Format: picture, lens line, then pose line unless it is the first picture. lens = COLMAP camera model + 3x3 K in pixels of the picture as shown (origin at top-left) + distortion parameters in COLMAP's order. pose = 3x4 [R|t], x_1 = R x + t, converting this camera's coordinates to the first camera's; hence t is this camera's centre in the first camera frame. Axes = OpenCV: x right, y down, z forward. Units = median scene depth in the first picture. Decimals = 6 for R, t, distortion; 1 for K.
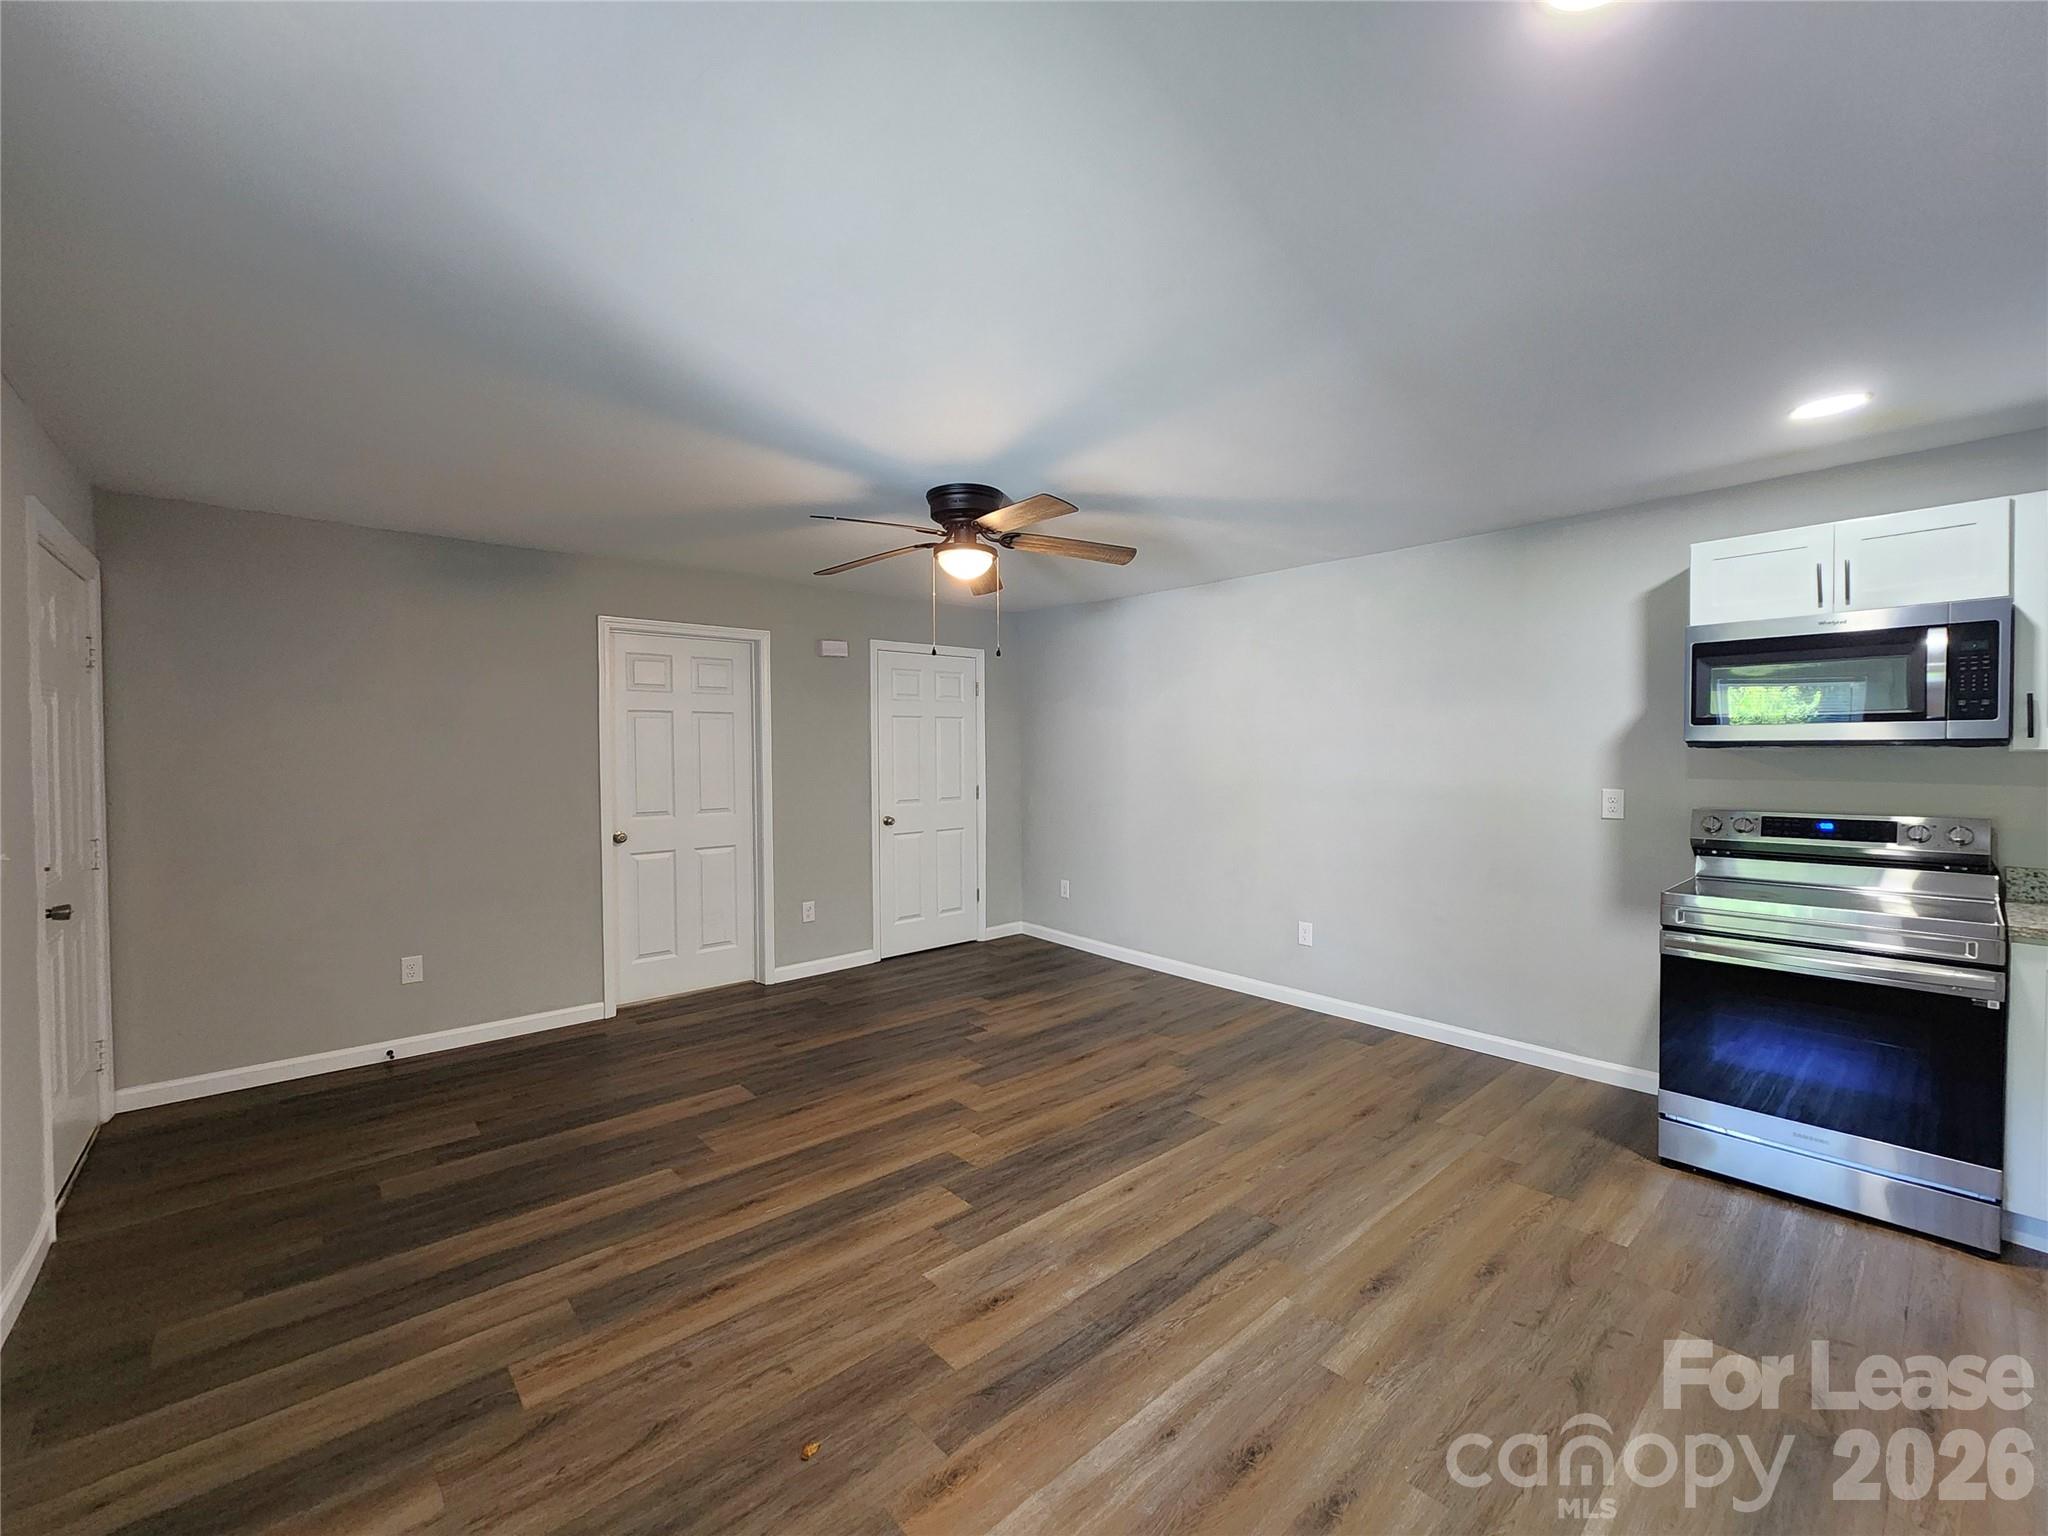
lens RADIAL K [[842.2, 0, 1026.7], [0, 842.2, 766.0], [0, 0, 1]] dist [0.000648, 0.000417]
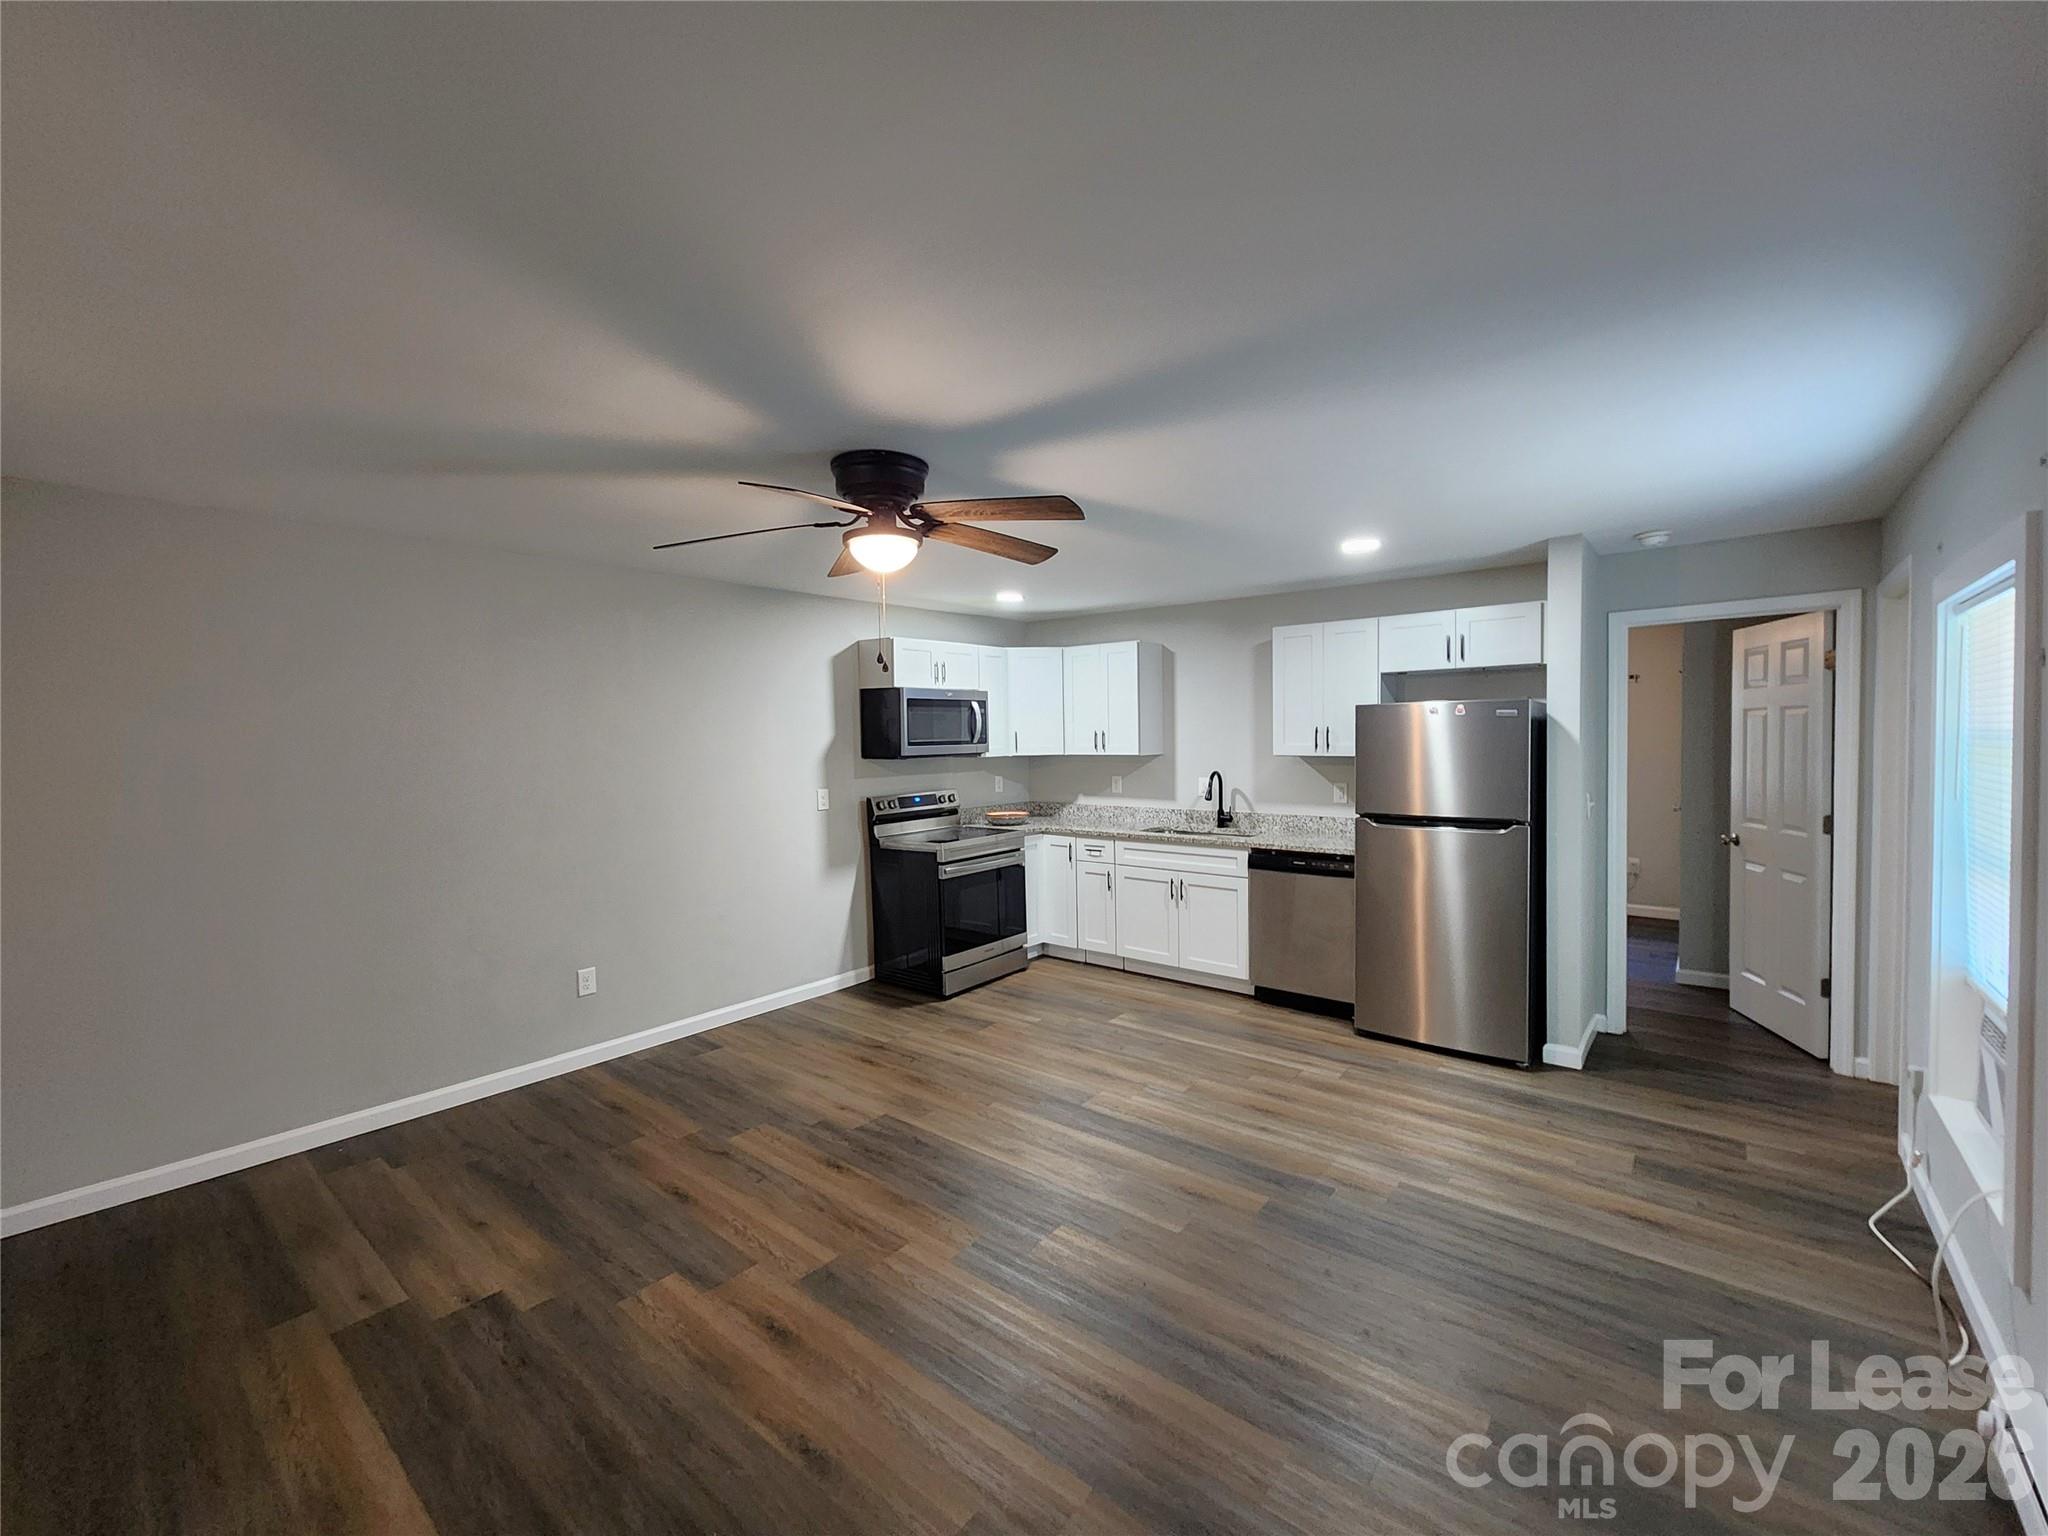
lens RADIAL K [[842.2, 0, 1026.7], [0, 842.2, 766.0], [0, 0, 1]] dist [0.000648, 0.000417]
pose [[-0.152783, -0.036134, 0.987599, -0.815161], [0.034309, 0.998535, 0.041842, -0.063923], [-0.987664, 0.040277, -0.151320, 0.908286]]
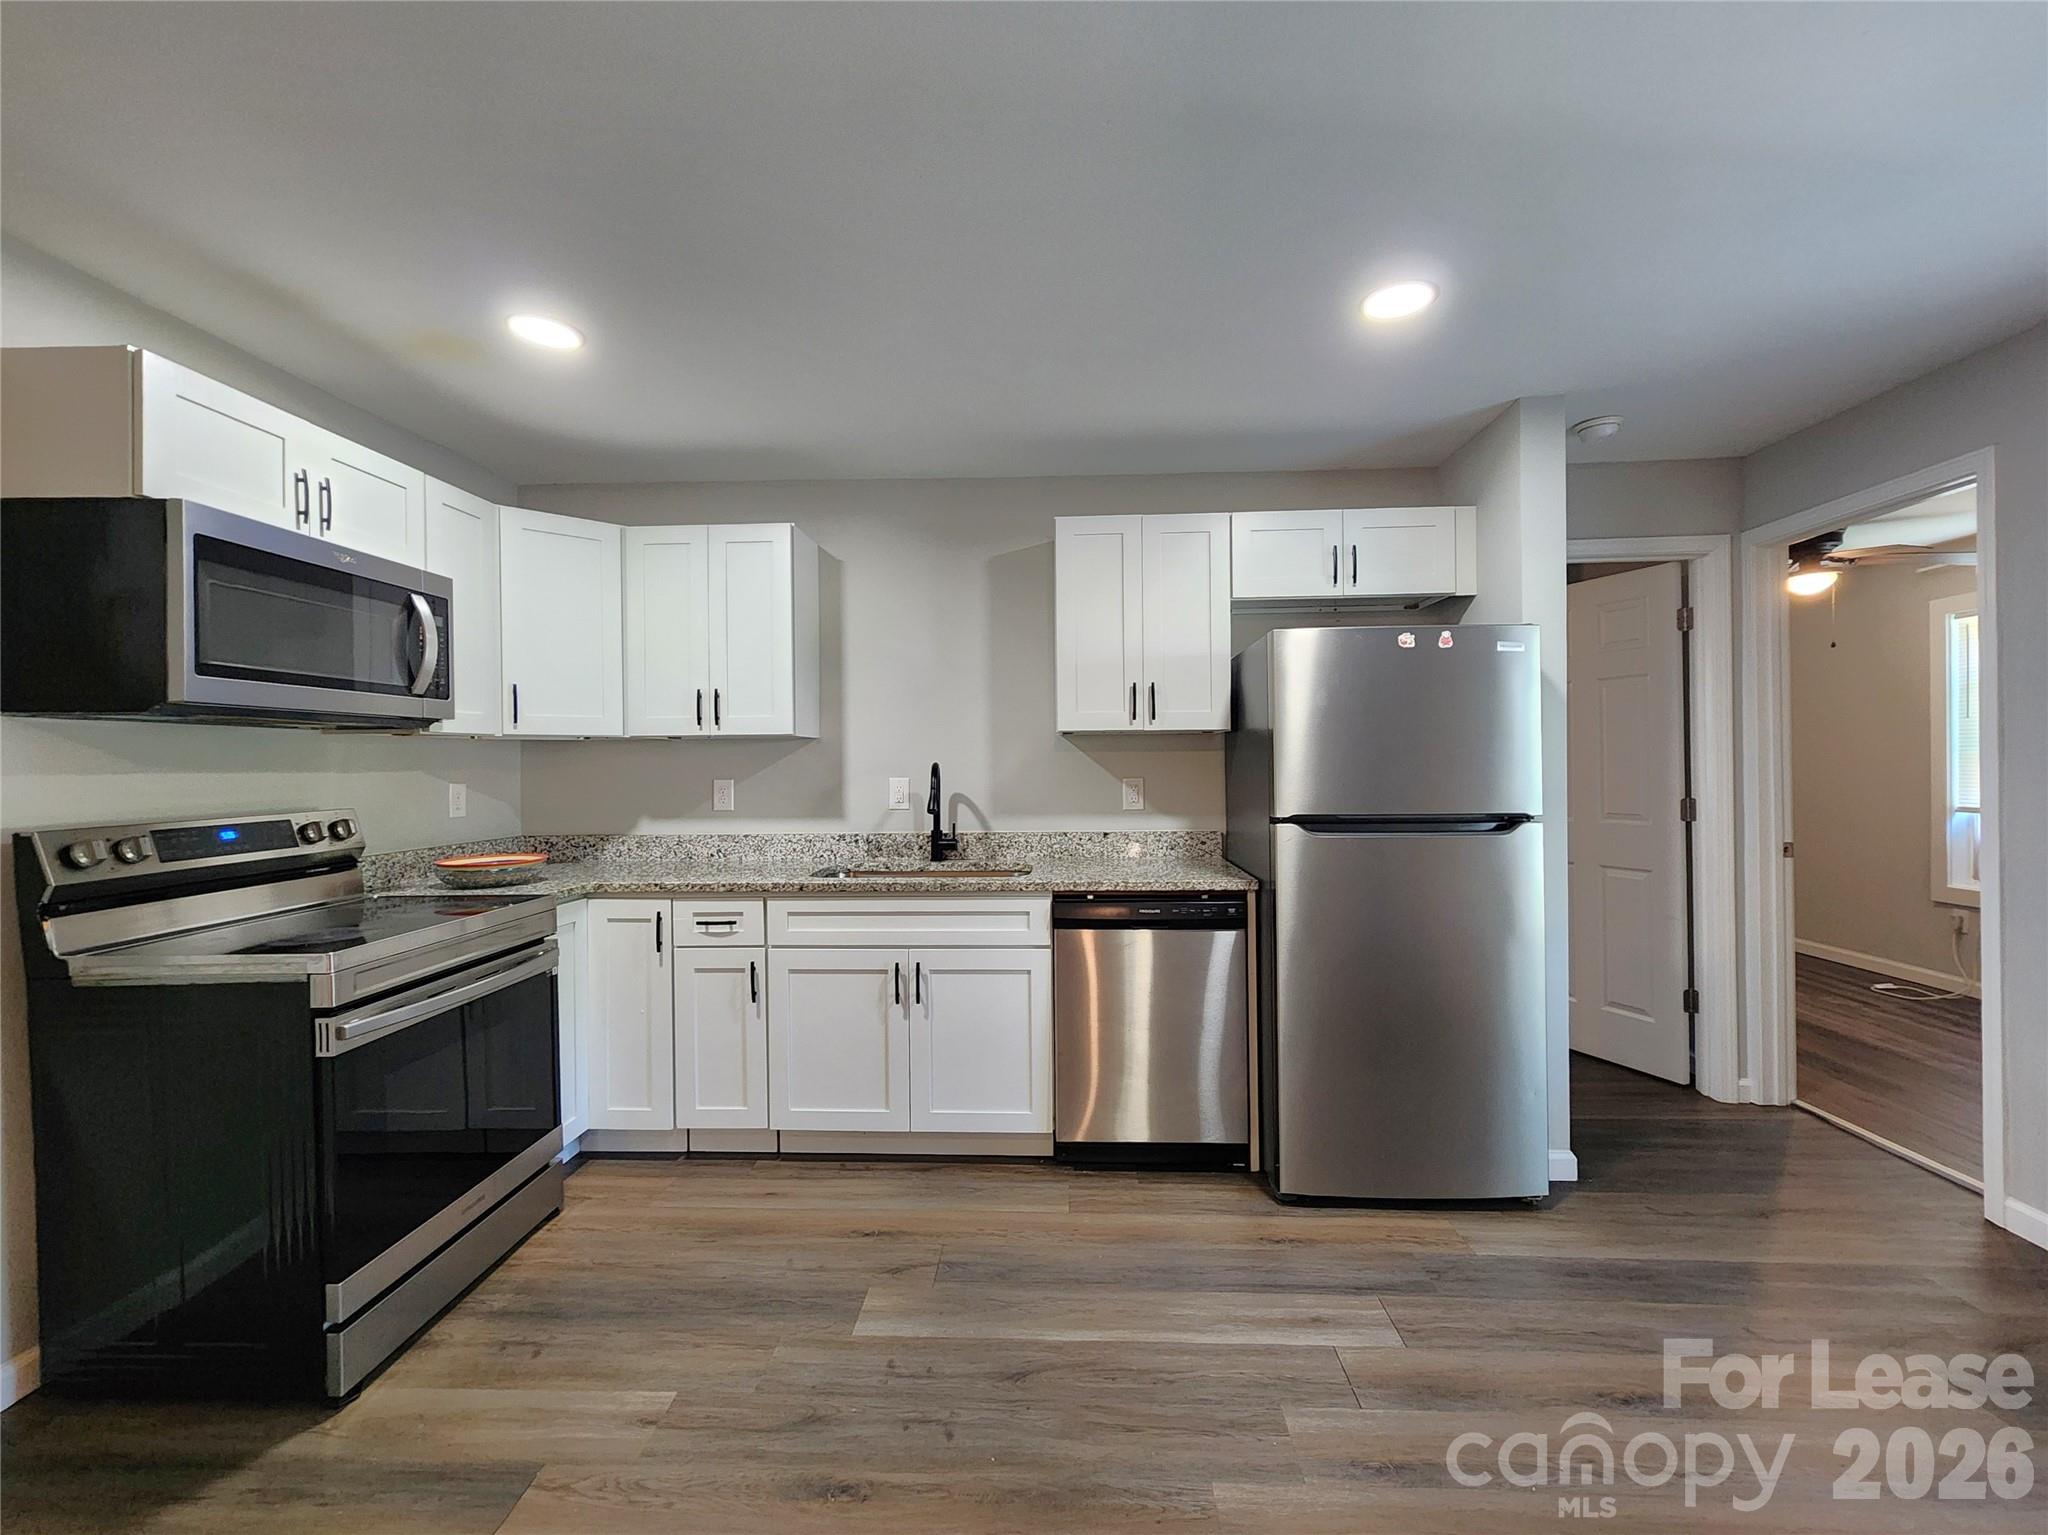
lens RADIAL K [[842.2, 0, 1026.7], [0, 842.2, 765.5], [0, 0, 1]] dist [0.000648, 0.000417]
pose [[-0.717063, 0.004803, 0.696992, -0.011345], [0.021873, 0.999639, 0.015615, 0.014921], [-0.696665, 0.026442, -0.716909, 0.905908]]
